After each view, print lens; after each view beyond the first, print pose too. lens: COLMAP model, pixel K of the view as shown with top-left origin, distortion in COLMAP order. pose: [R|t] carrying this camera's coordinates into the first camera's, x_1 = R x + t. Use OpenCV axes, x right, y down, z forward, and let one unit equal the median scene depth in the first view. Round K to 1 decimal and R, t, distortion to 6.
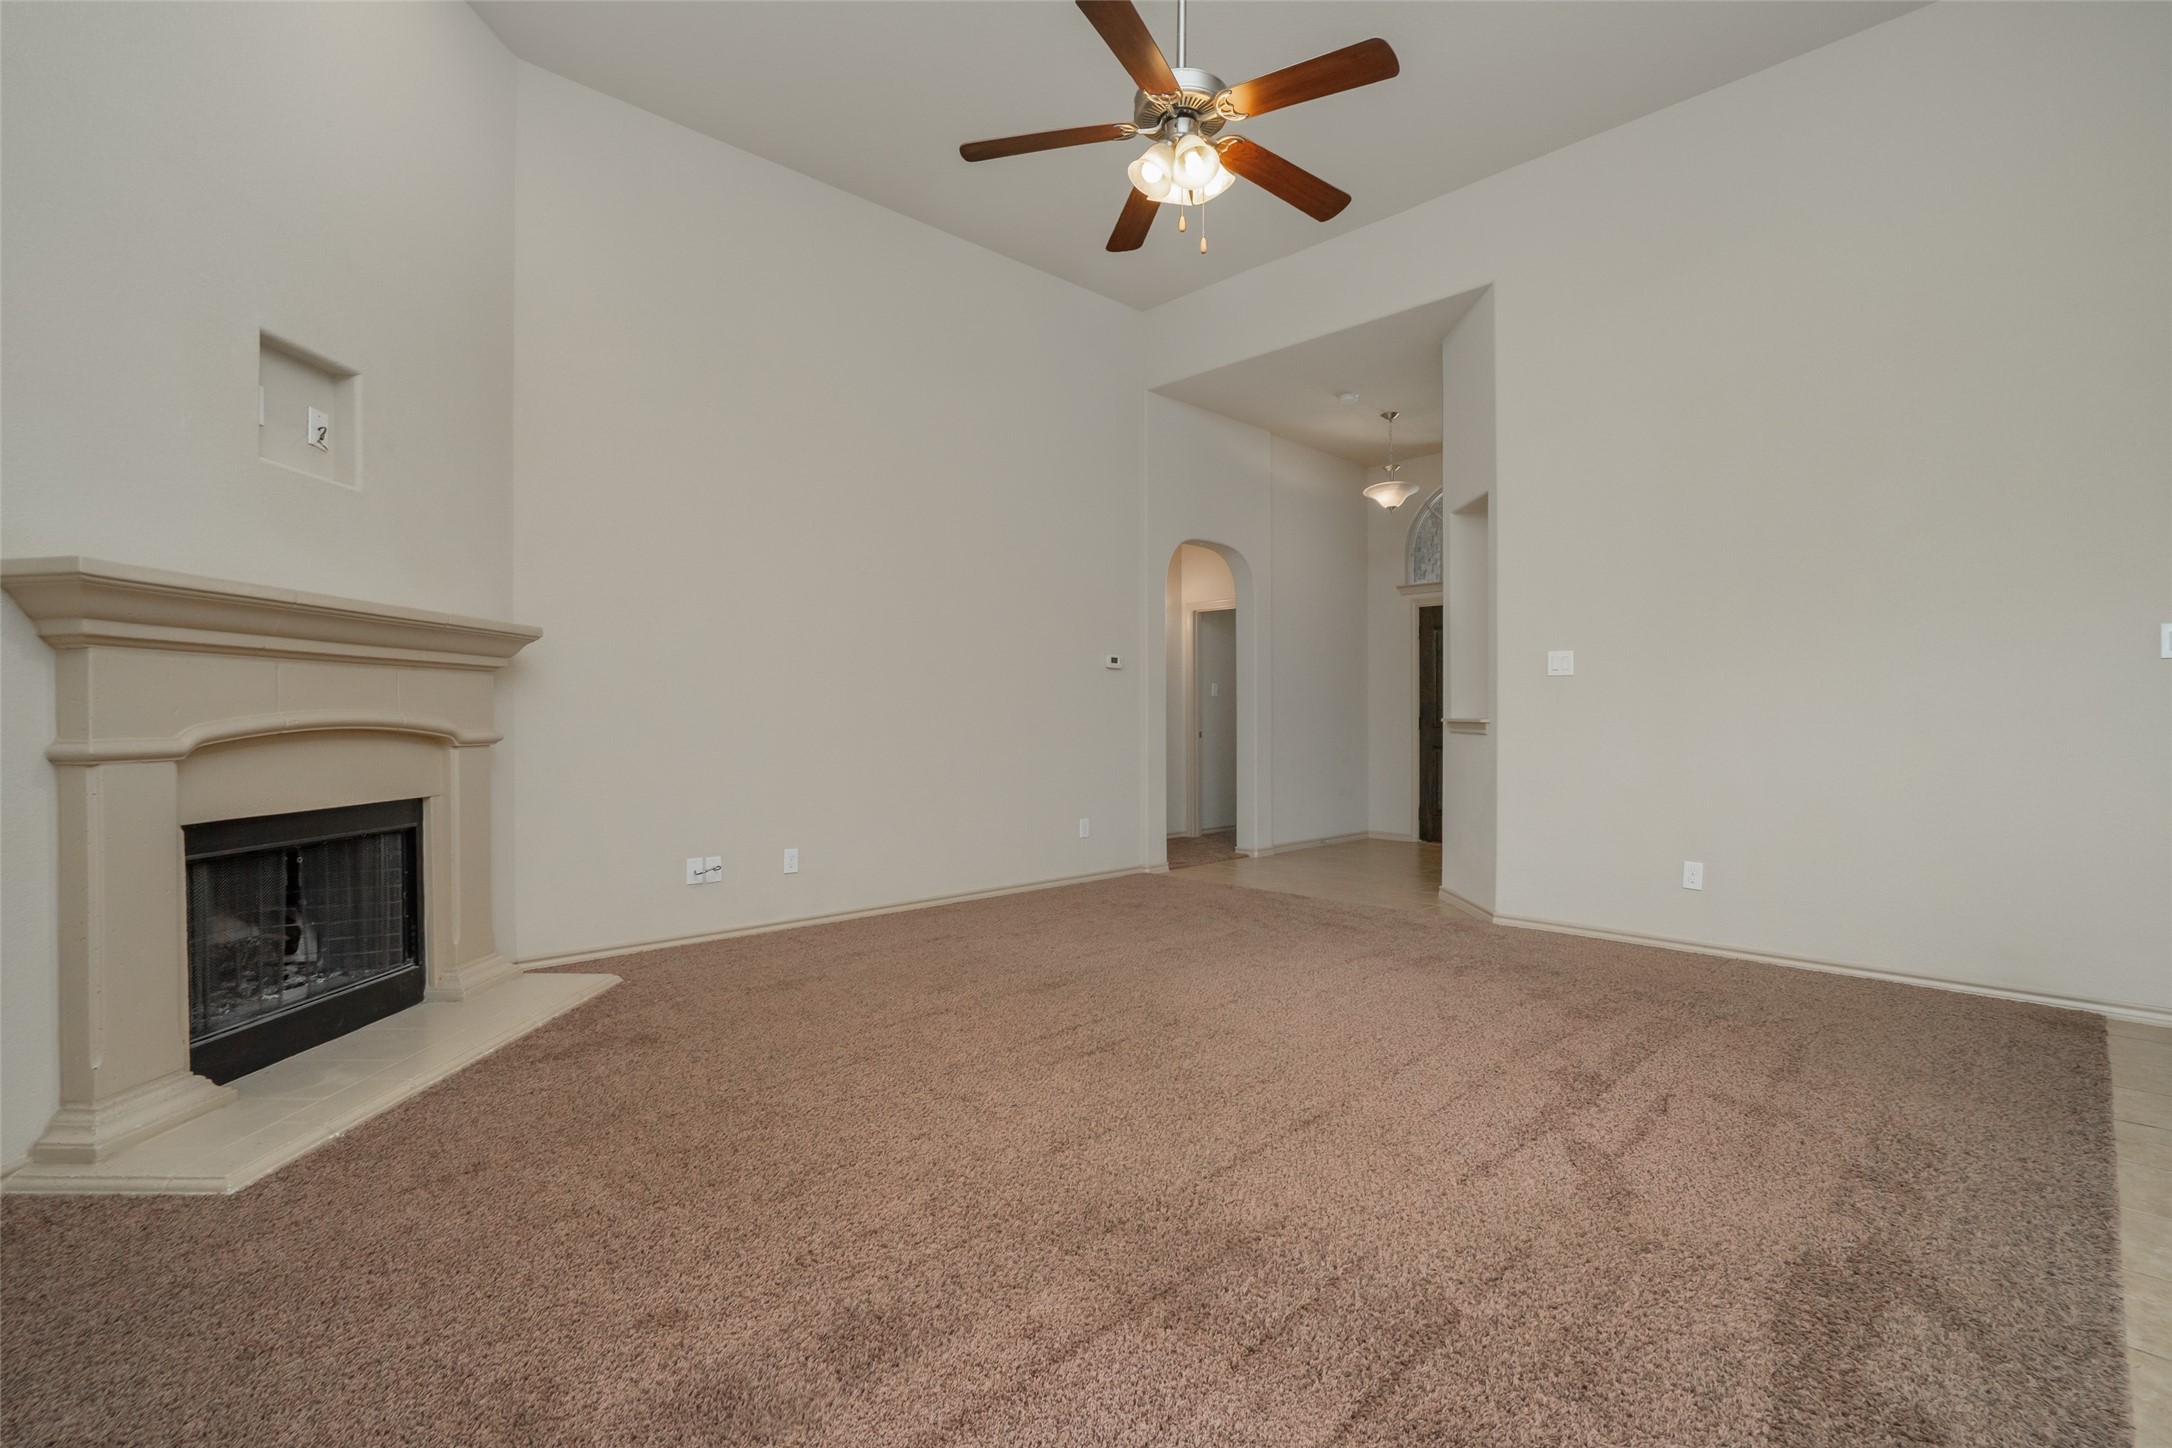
lens RADIAL K [[881.2, 0, 1019.3], [0, 881.2, 729.1], [0, 0, 1]] dist [-0.024154, 0.000377]
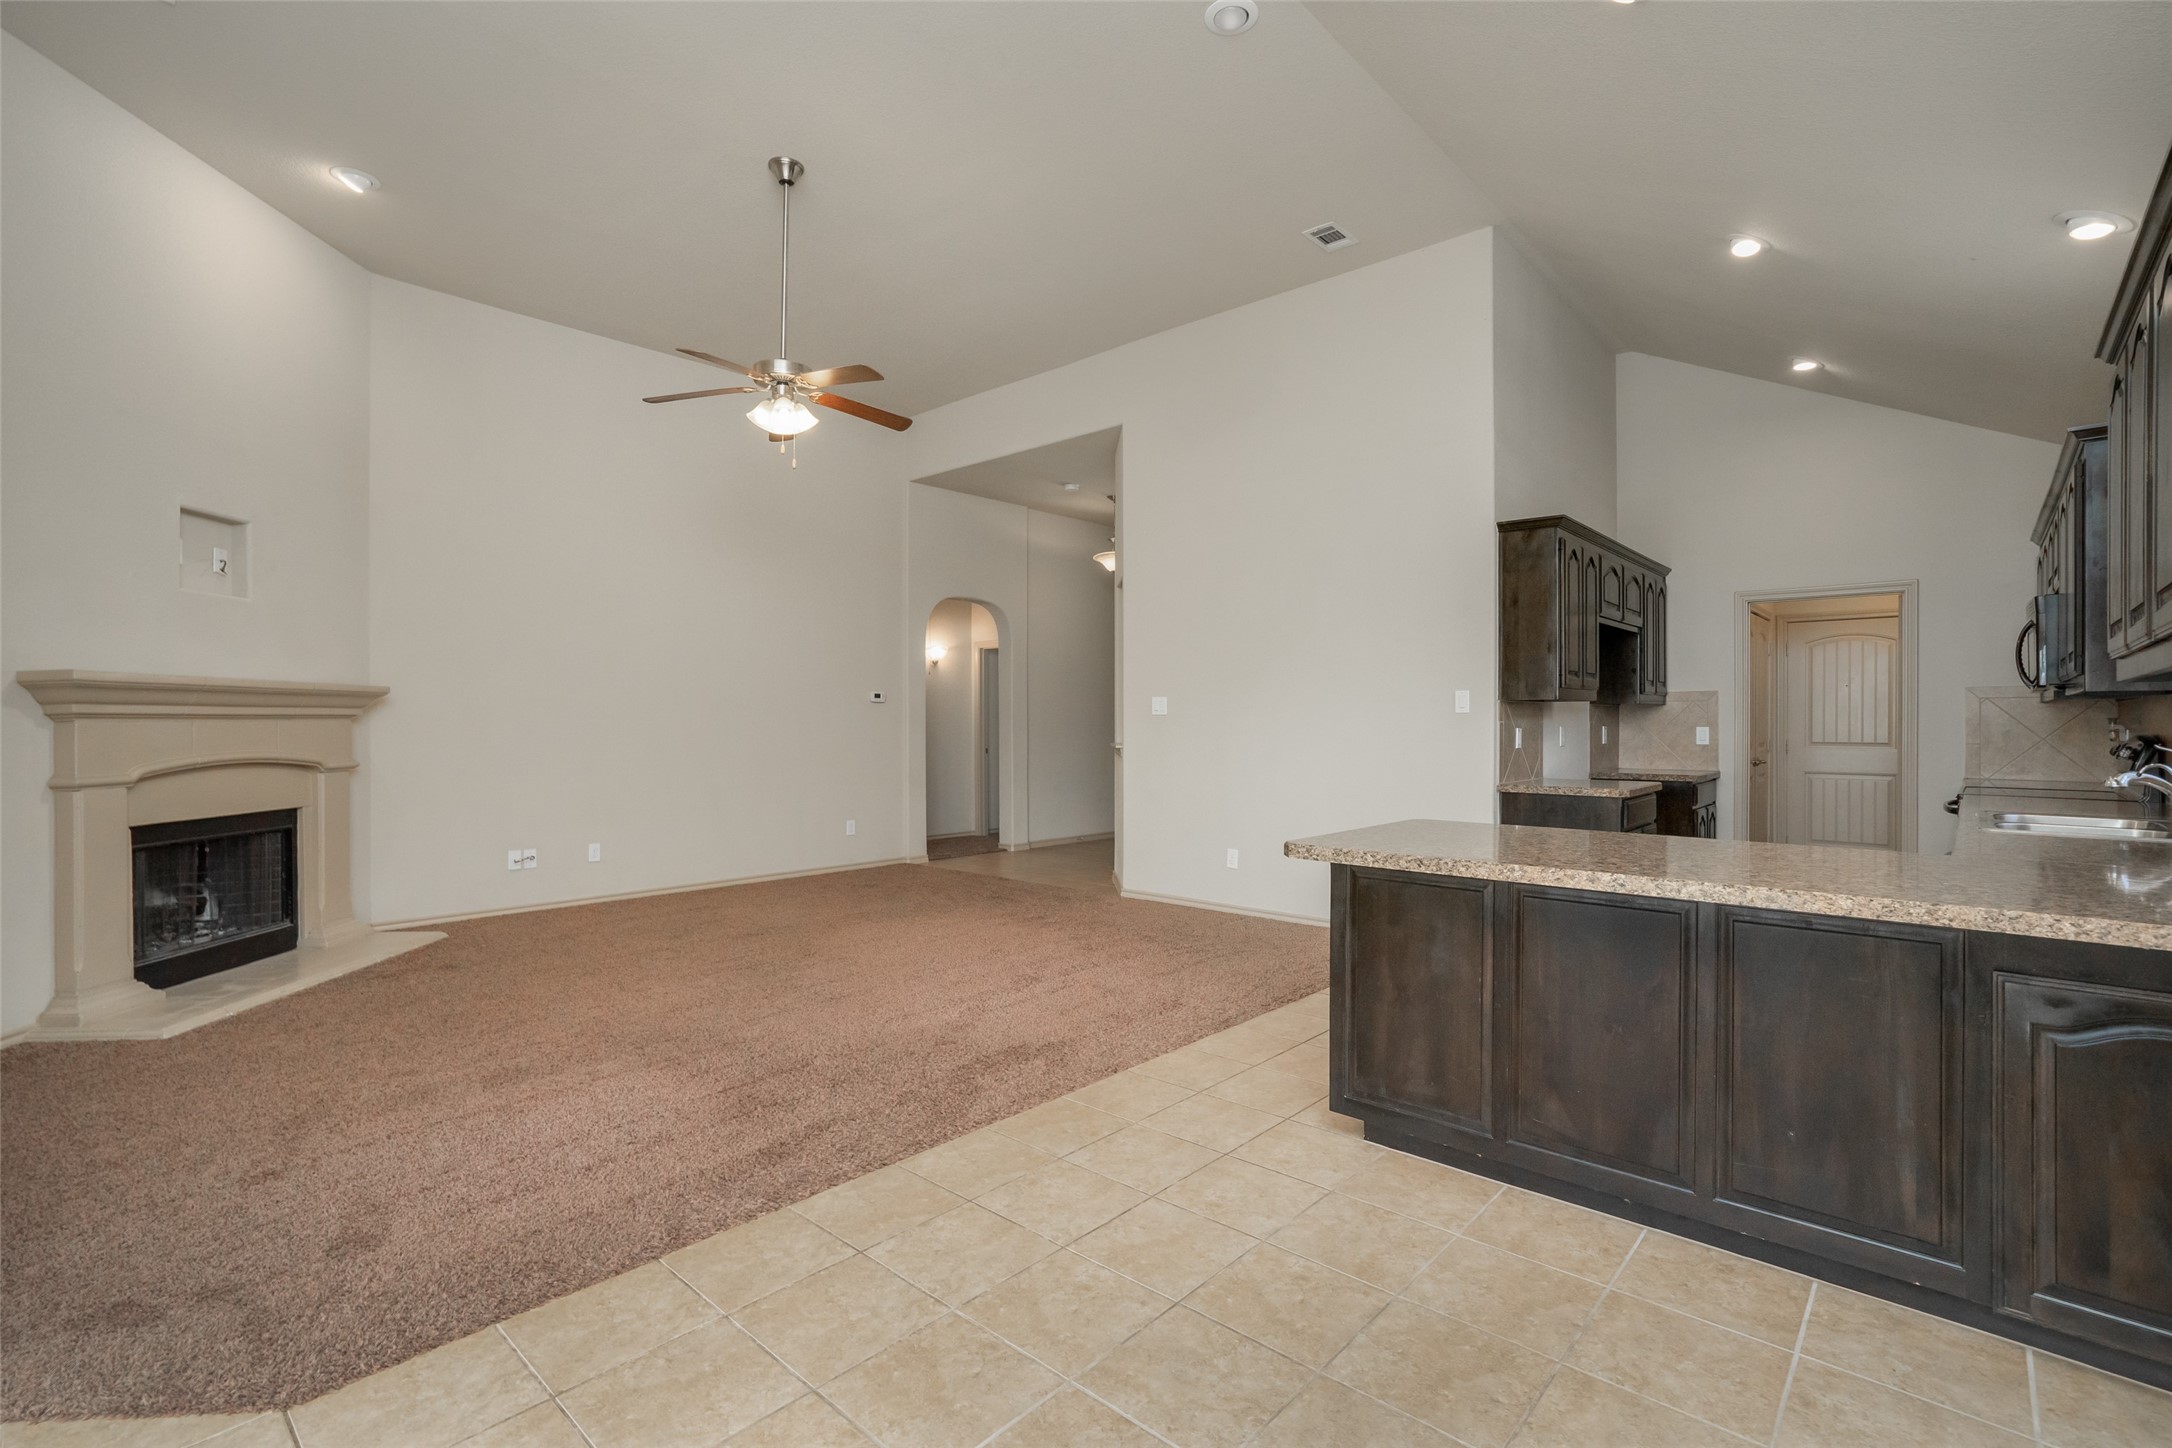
lens RADIAL K [[988.9, 0, 1099.3], [0, 988.9, 718.8], [0, 0, 1]] dist [-0.010400, -0.000194]
pose [[0.998352, 0.000917, 0.057384, 0.581882], [-0.000689, 0.999992, -0.003989, -0.066101], [-0.057387, 0.003943, 0.998344, -0.743064]]
